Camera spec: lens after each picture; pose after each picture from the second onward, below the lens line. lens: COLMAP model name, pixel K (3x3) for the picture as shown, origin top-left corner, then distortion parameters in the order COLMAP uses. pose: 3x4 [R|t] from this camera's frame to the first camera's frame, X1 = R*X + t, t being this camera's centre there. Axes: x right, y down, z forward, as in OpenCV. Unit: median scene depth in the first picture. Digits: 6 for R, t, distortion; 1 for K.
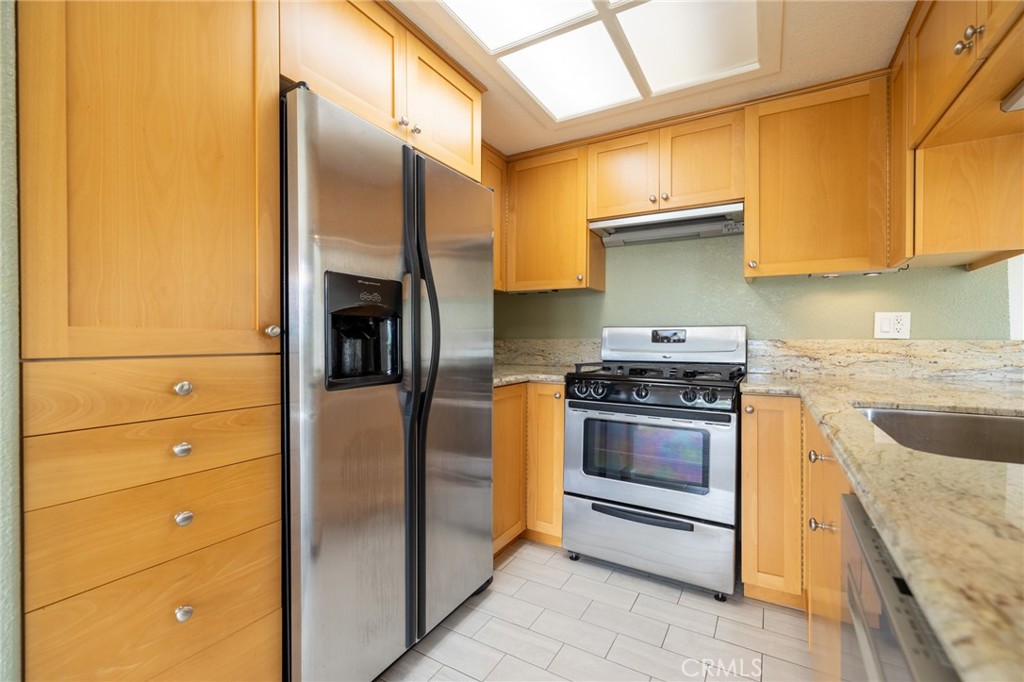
lens RADIAL K [[422.4, 0, 510.7], [0, 422.4, 342.8], [0, 0, 1]] dist [-0.007125, 0.001037]
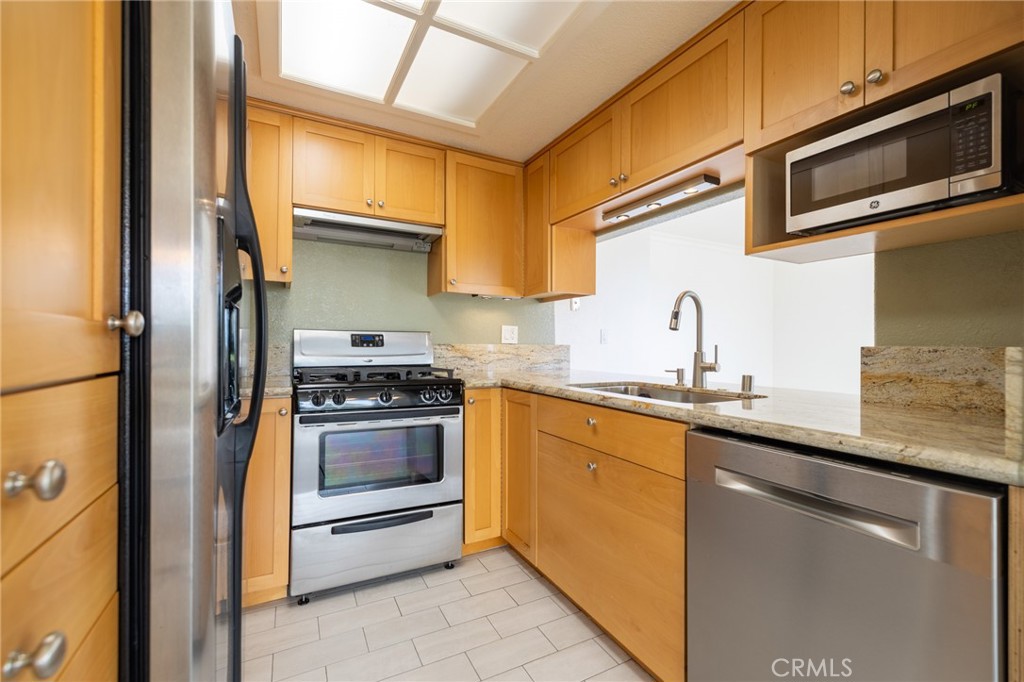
lens RADIAL K [[422.4, 0, 507.7], [0, 422.4, 343.0], [0, 0, 1]] dist [-0.007125, 0.001037]
pose [[0.546338, 0.005000, 0.837550, -0.349911], [0.001172, 0.999977, -0.006734, -0.002434], [-0.837564, 0.004661, 0.546319, 0.201275]]
